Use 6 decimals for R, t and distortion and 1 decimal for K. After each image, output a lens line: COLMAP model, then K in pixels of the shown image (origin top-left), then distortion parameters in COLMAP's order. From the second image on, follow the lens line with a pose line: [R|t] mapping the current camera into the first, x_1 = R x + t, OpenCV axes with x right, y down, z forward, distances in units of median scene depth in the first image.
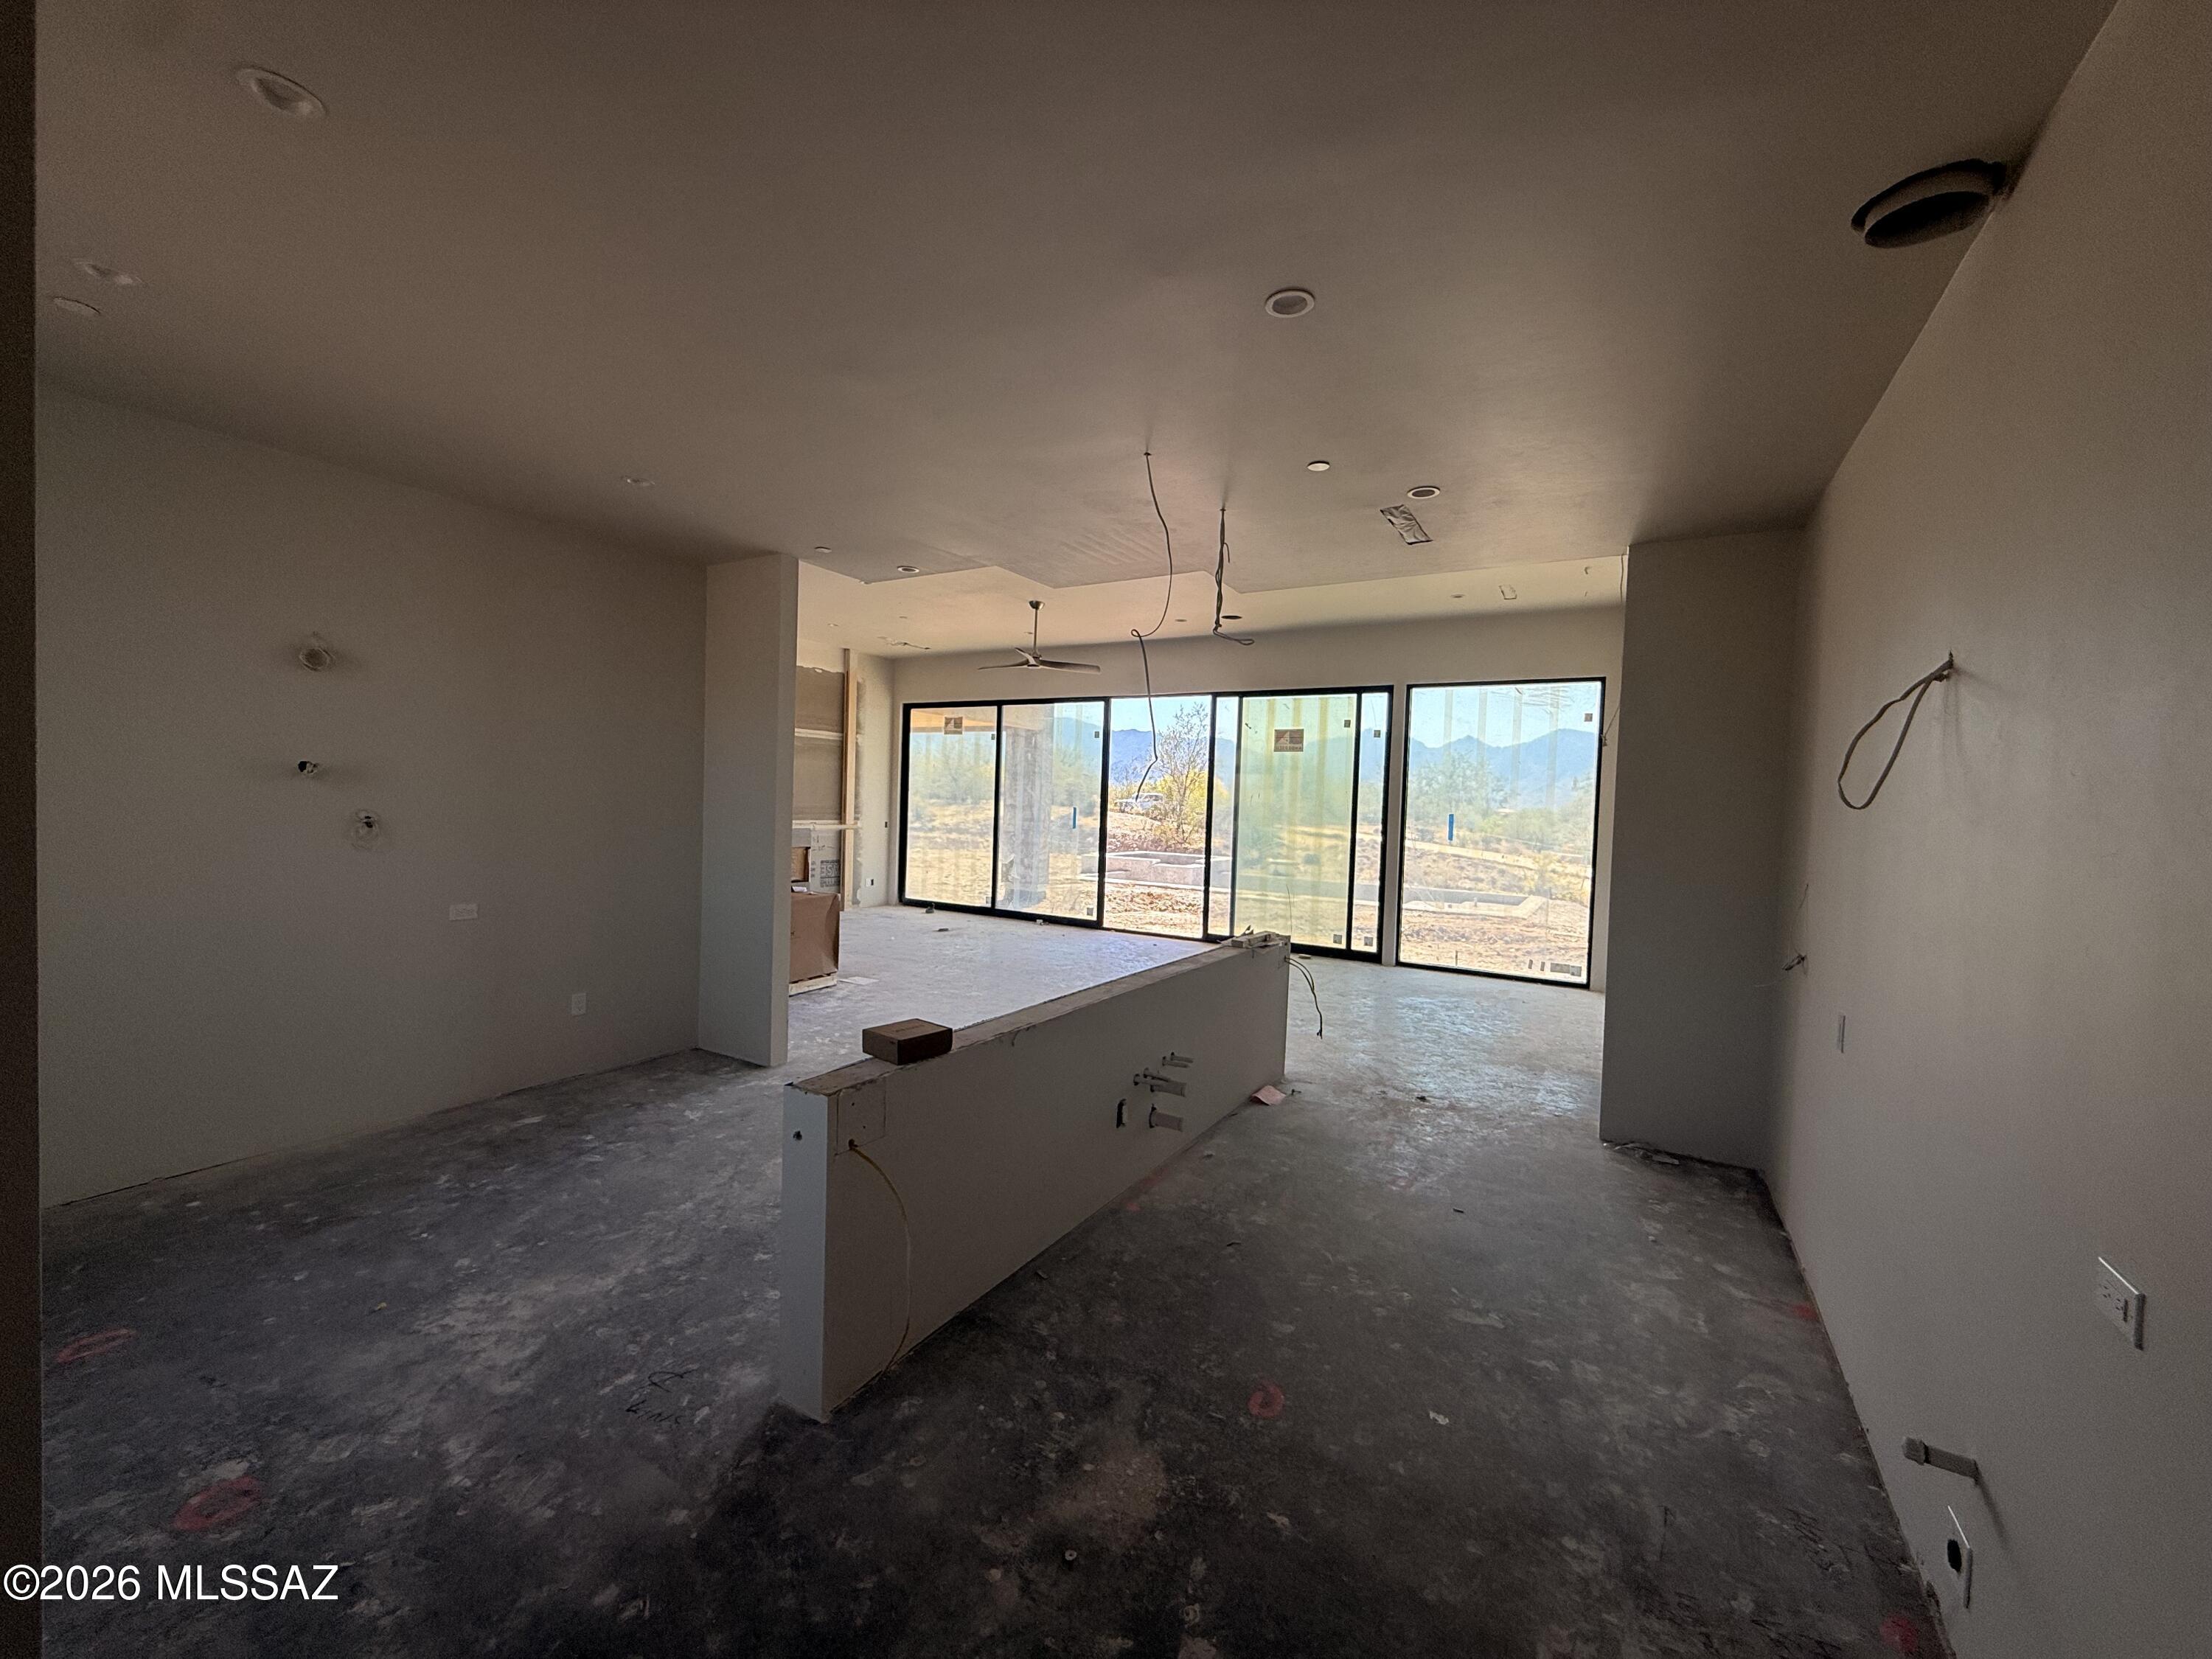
lens RADIAL K [[879.7, 0, 1098.9], [0, 879.7, 835.6], [0, 0, 1]] dist [-0.009444, 0.000095]
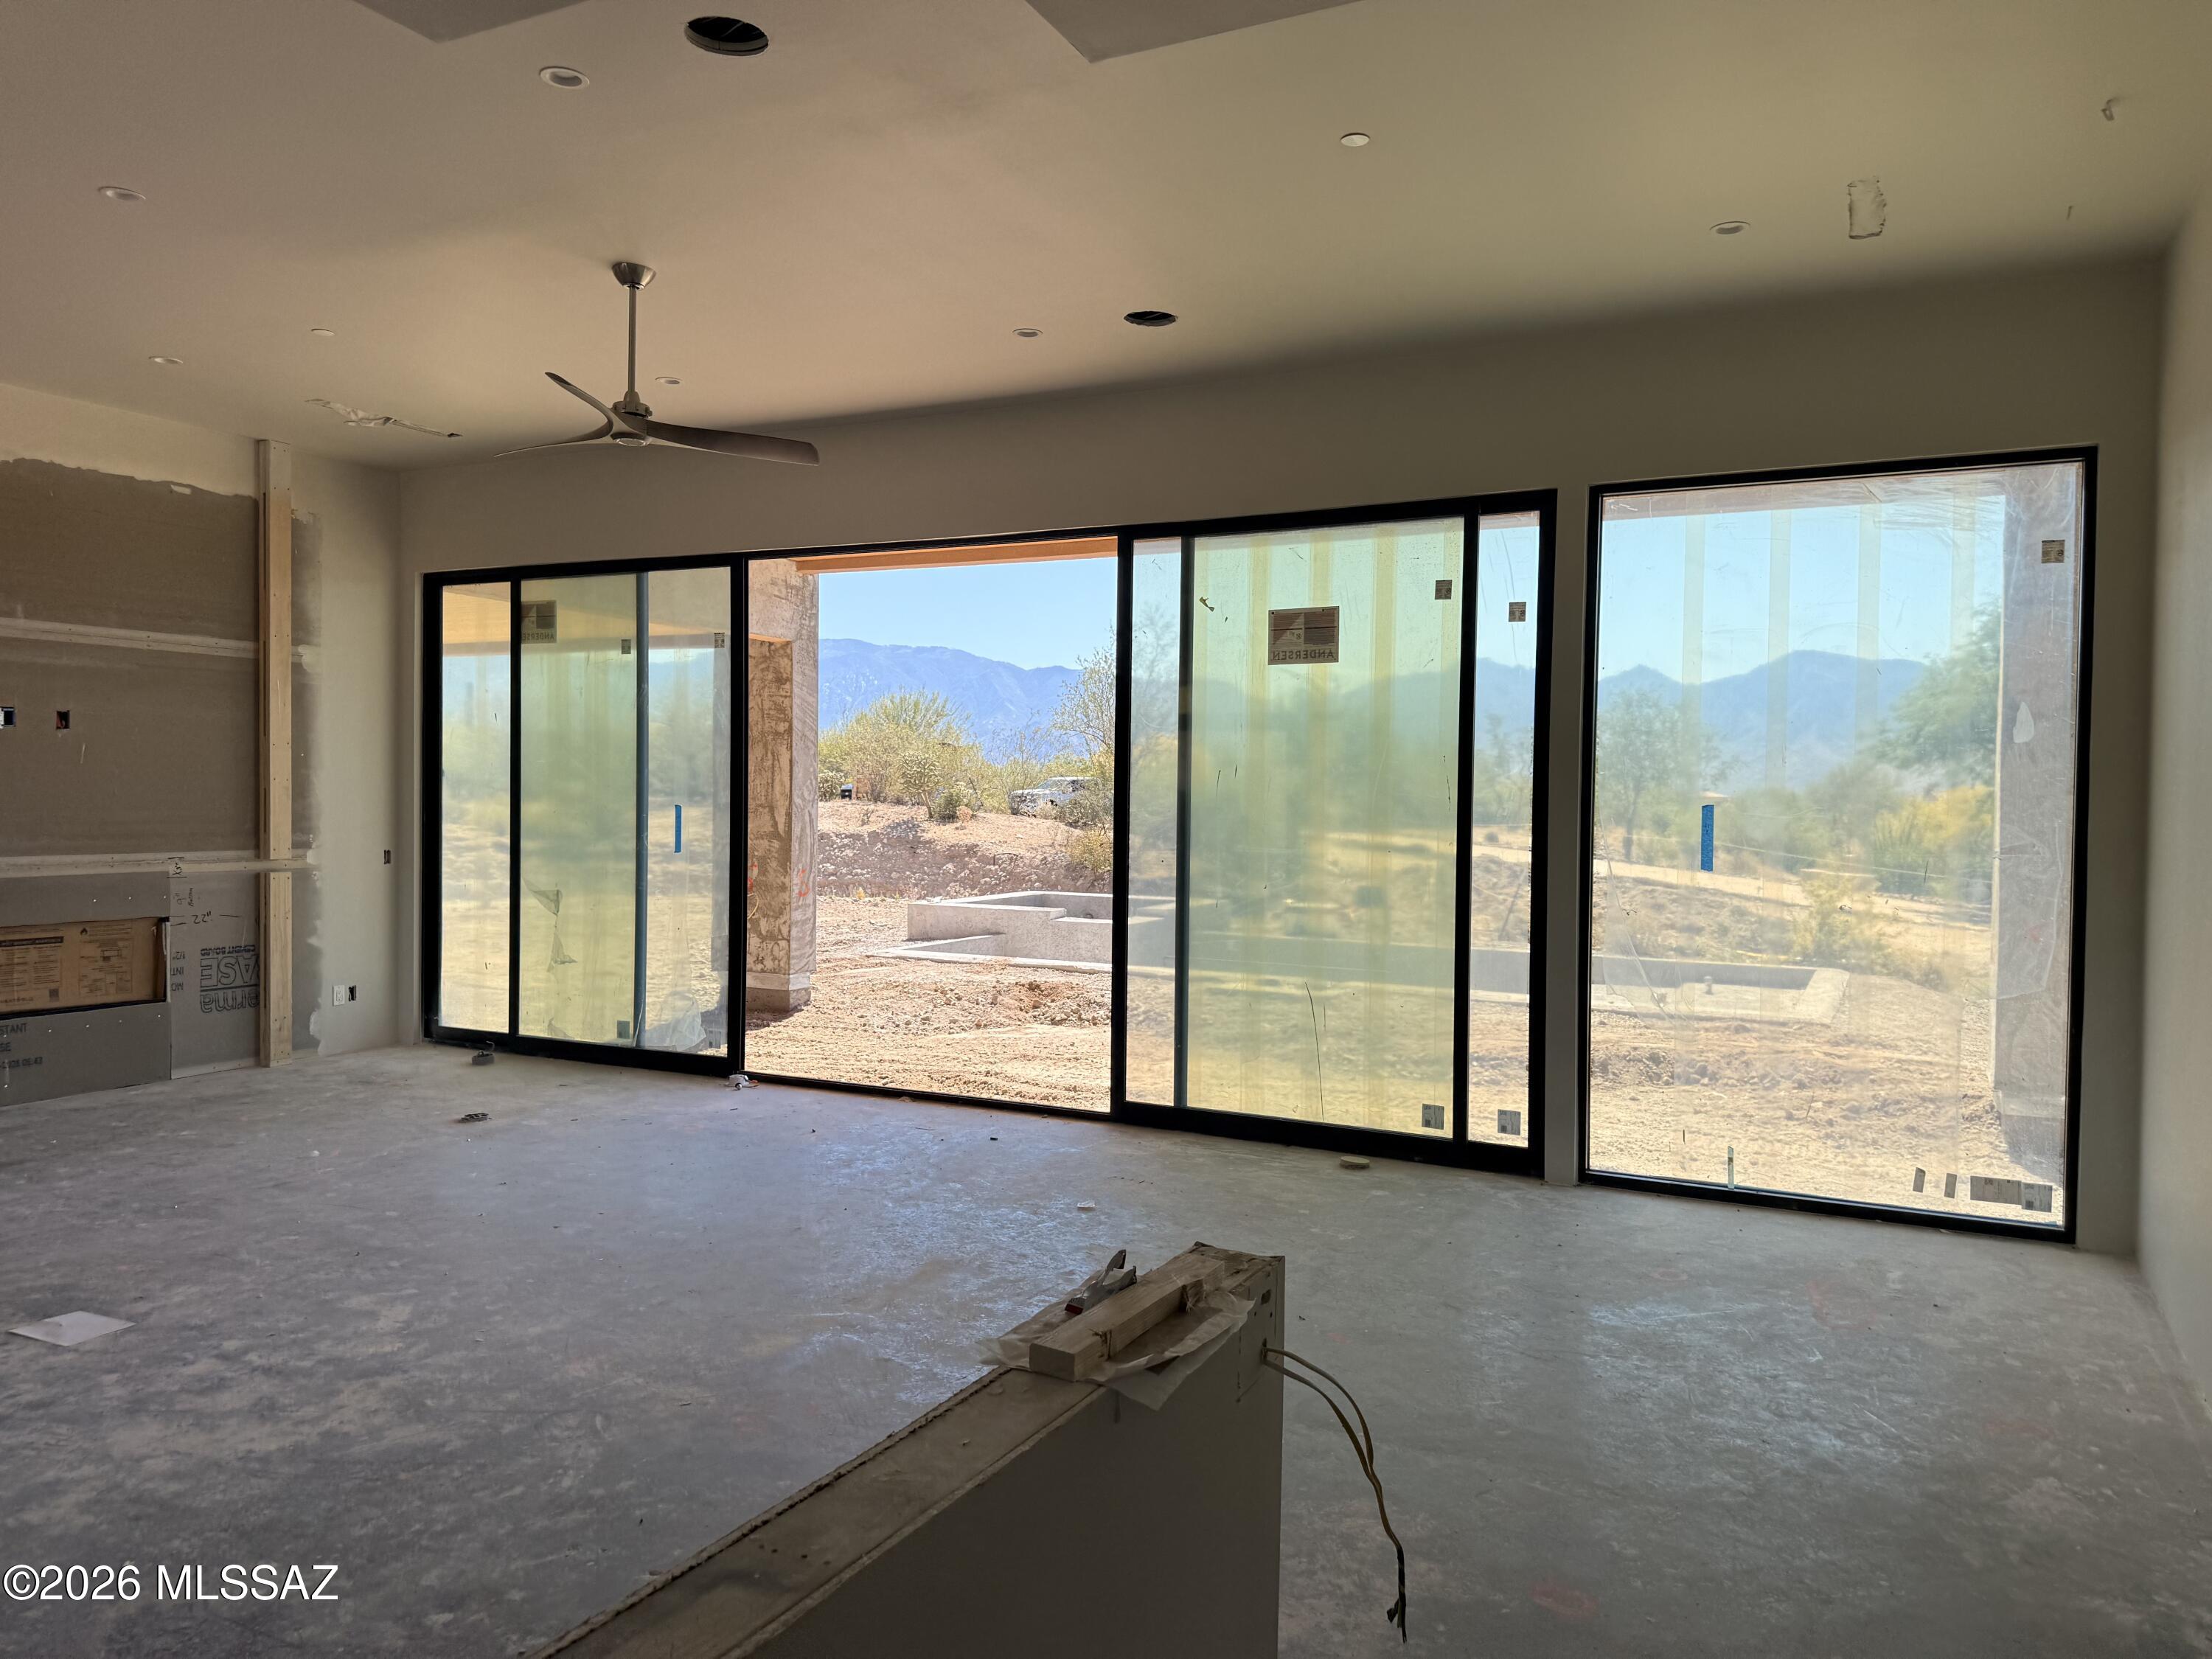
lens RADIAL K [[1552.7, 0, 1085.2], [0, 1552.7, 833.6], [0, 0, 1]] dist [0.047361, -0.017881]
pose [[0.998239, -0.021953, 0.055111, 0.059173], [0.022642, 0.999673, -0.011910, -0.007209], [-0.054832, 0.013137, 0.998409, 0.229552]]
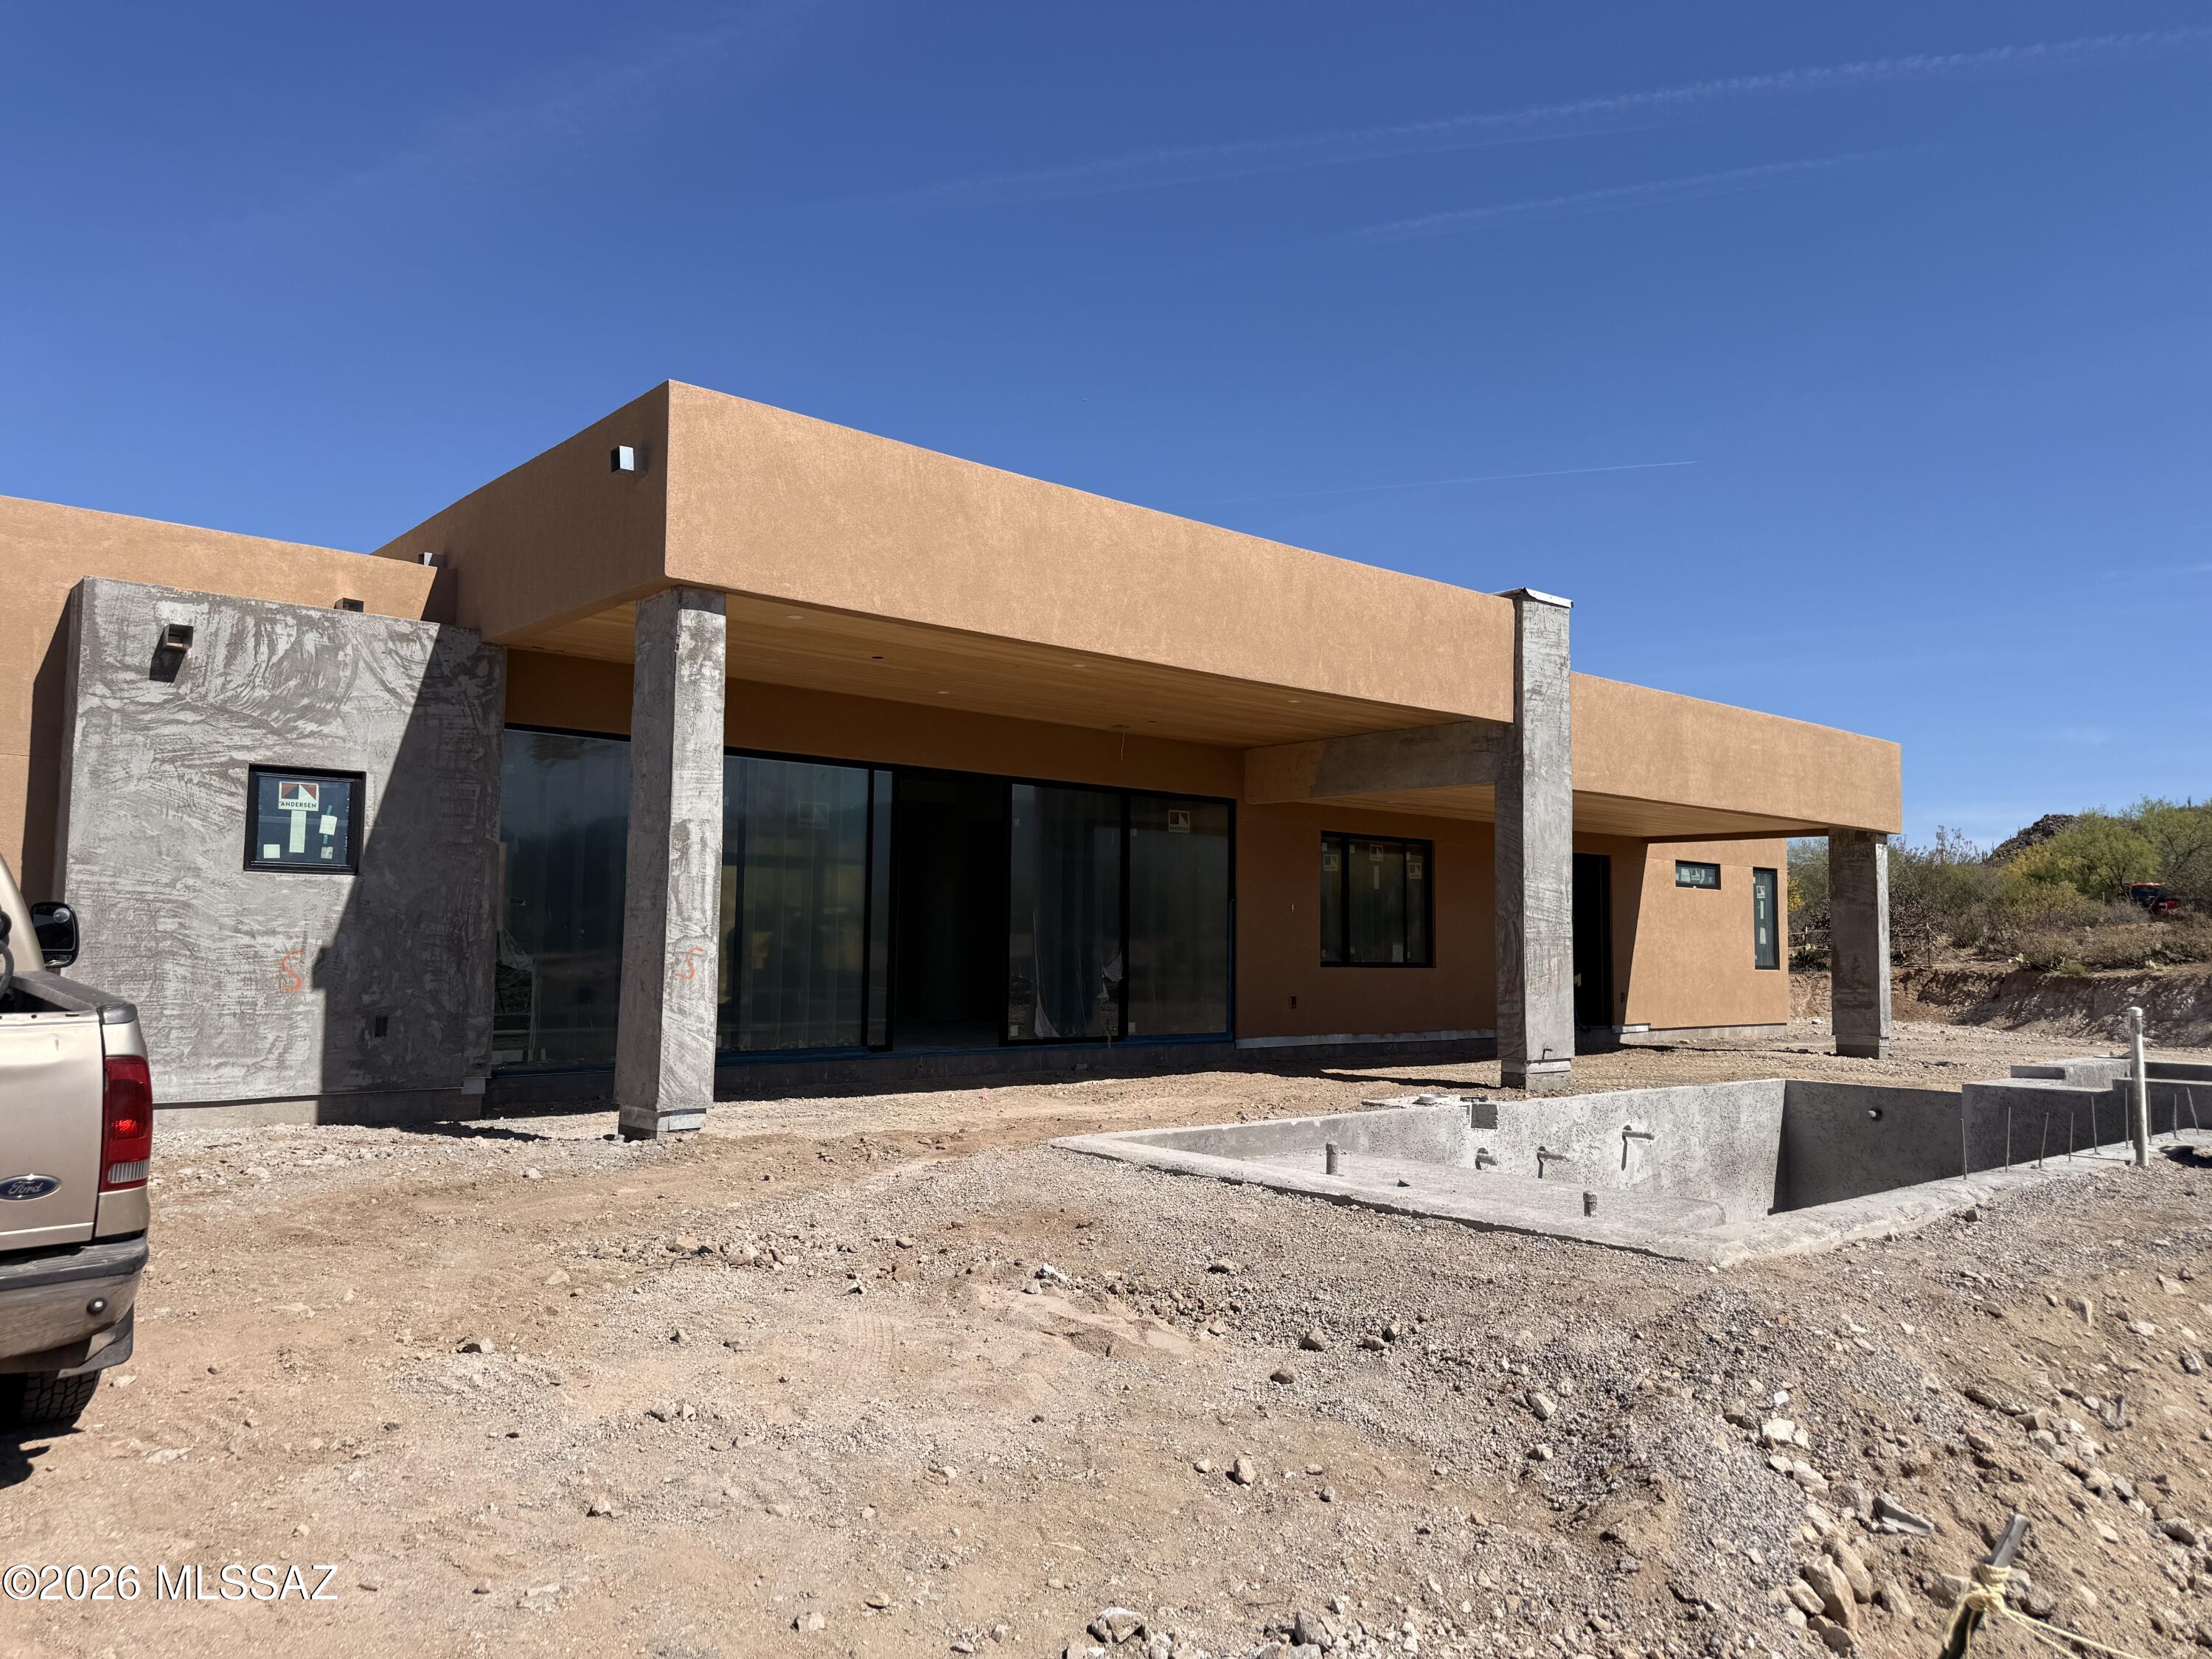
lens RADIAL K [[1552.7, 0, 1105.5], [0, 1552.7, 829.5], [0, 0, 1]] dist [0.047361, -0.017881]
pose [[-0.300698, -0.106975, -0.947701, 1.334009], [-0.059221, 0.993866, -0.093396, 0.026720], [0.951879, 0.028039, -0.305189, 1.469934]]
